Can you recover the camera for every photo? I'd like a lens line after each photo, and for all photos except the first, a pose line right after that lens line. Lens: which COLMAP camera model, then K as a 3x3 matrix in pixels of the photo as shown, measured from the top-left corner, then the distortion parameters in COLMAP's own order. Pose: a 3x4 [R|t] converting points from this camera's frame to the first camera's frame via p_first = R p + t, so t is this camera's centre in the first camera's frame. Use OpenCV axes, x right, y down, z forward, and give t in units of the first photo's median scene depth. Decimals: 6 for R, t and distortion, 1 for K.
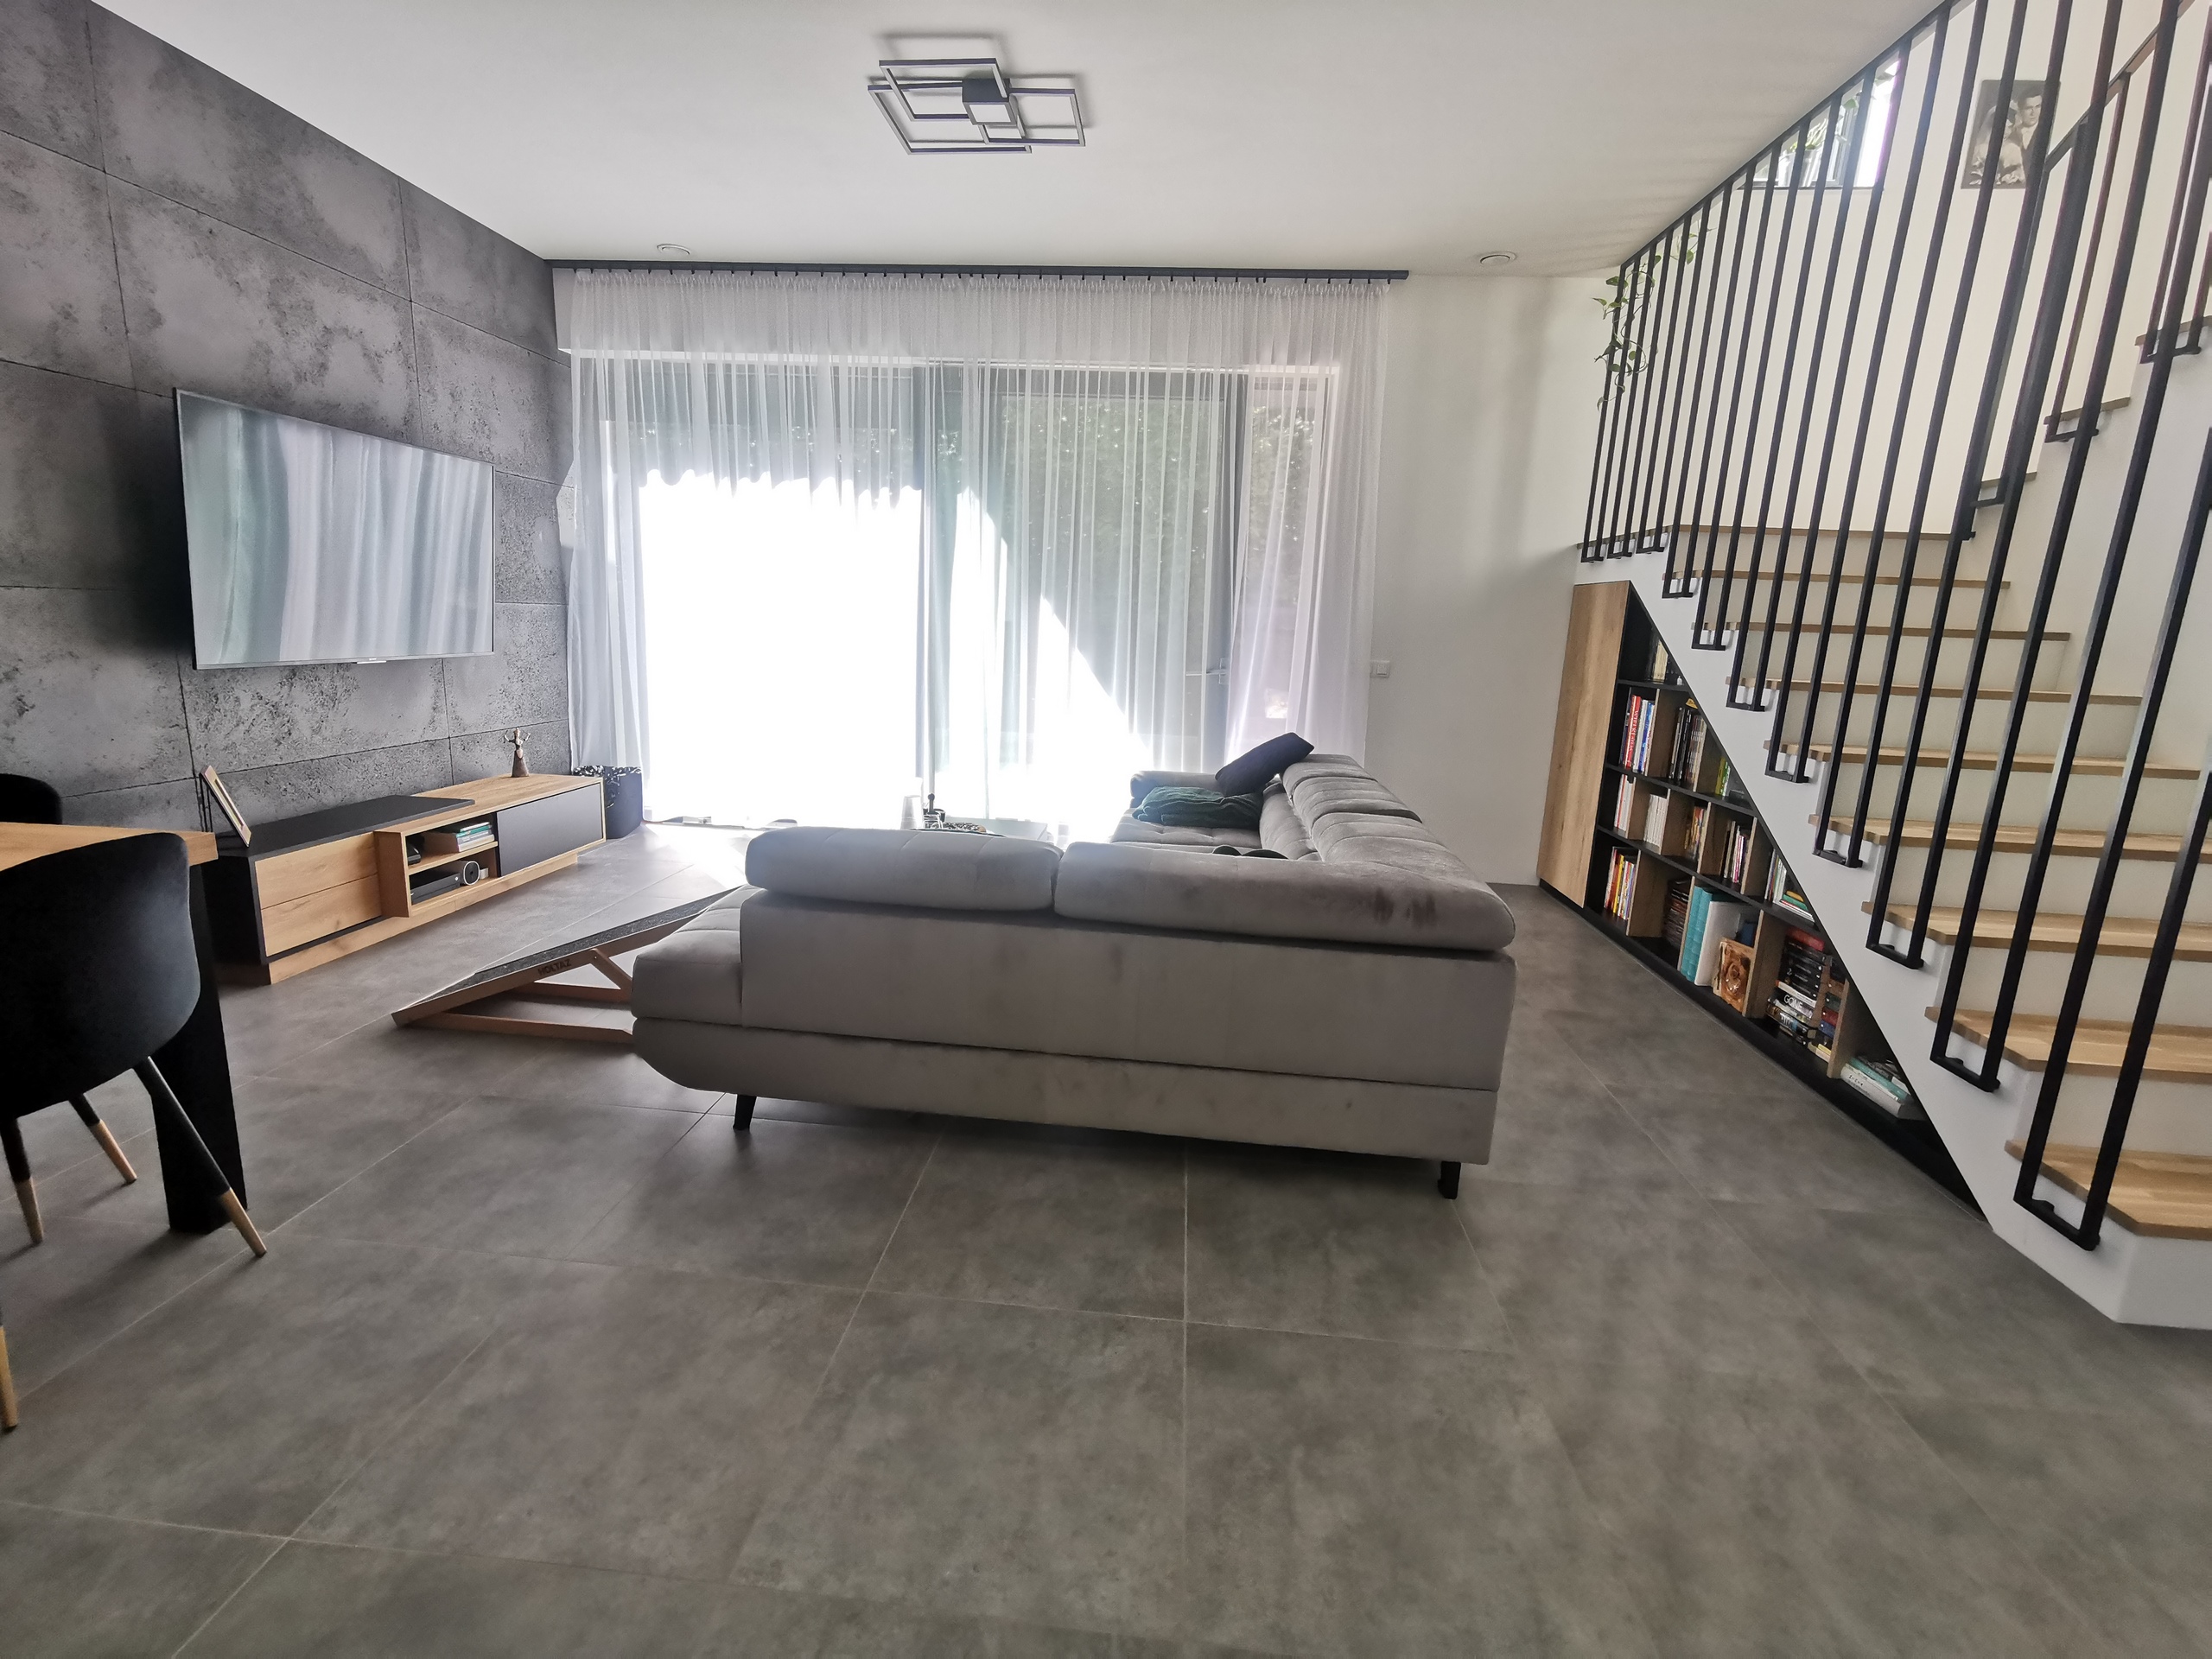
lens RADIAL K [[1017.6, 0, 1097.4], [0, 1017.6, 831.7], [0, 0, 1]] dist [-0.001885, 0.002363]
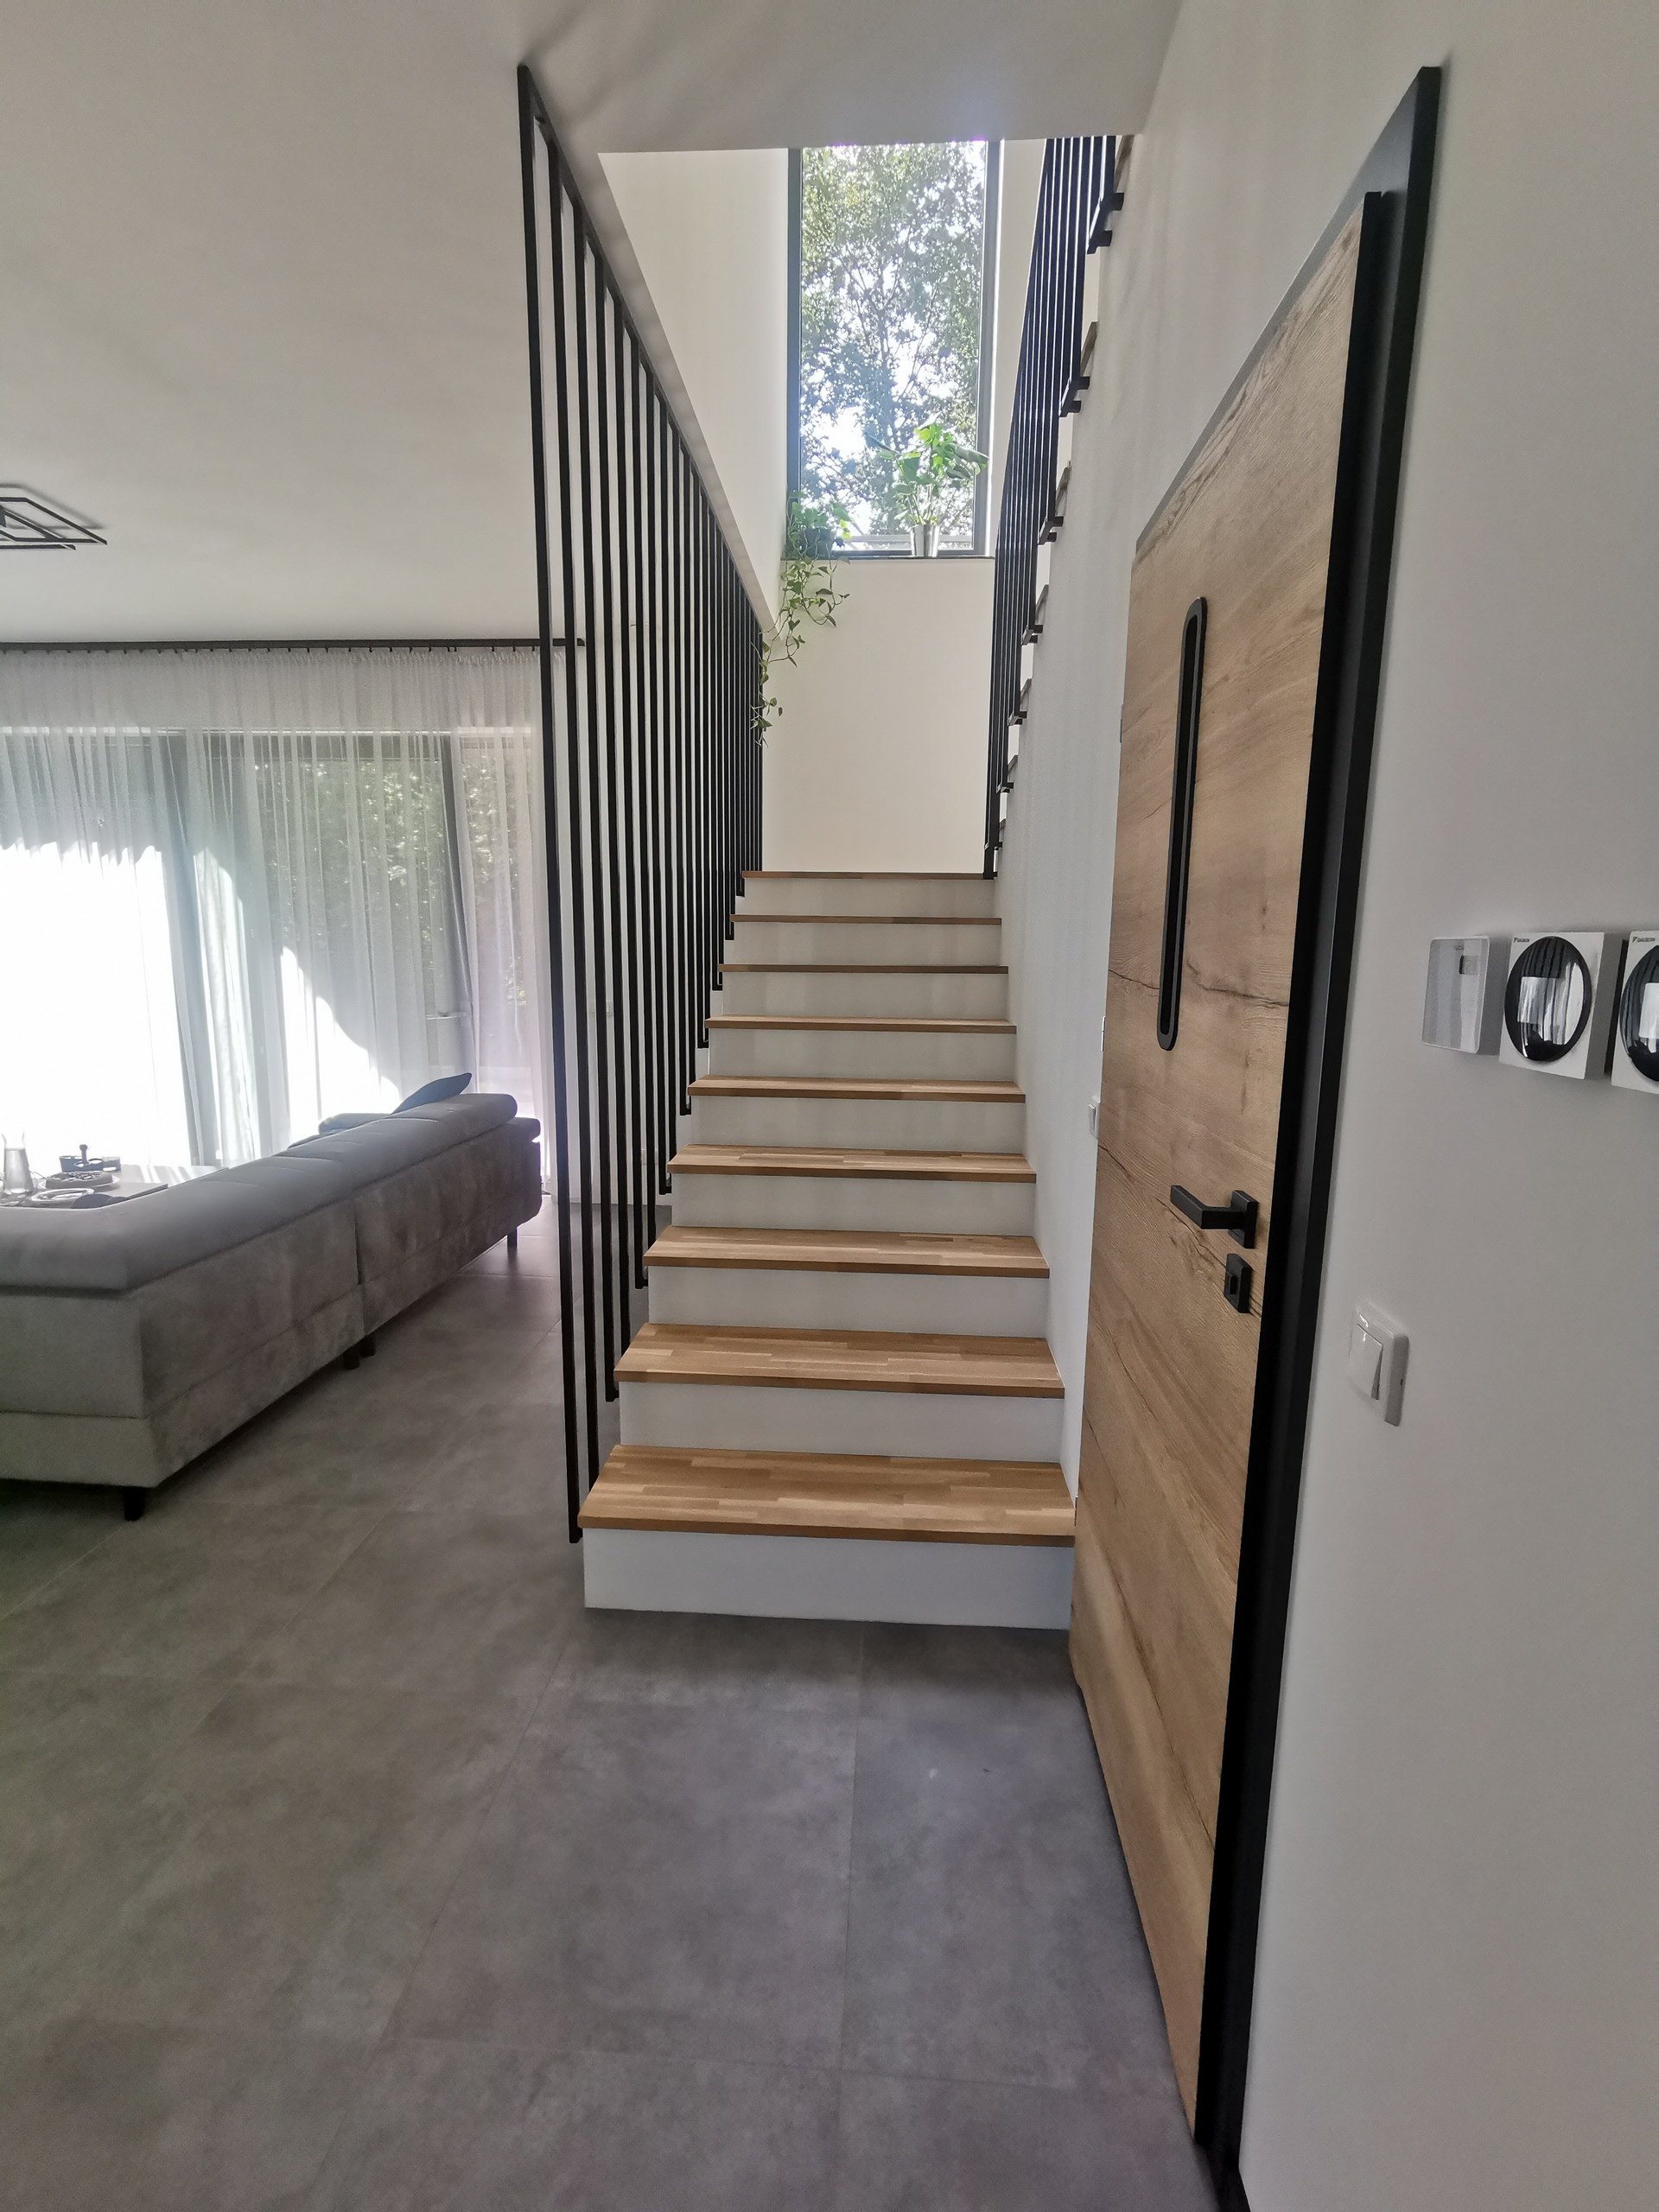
lens RADIAL K [[1017.6, 0, 830.4], [0, 1017.6, 1109.6], [0, 0, 1]] dist [-0.001885, 0.002363]
pose [[0.999295, -0.031107, 0.021033, 0.515186], [0.032529, 0.996945, -0.071008, 0.024527], [-0.018760, 0.071642, 0.997254, -0.031060]]
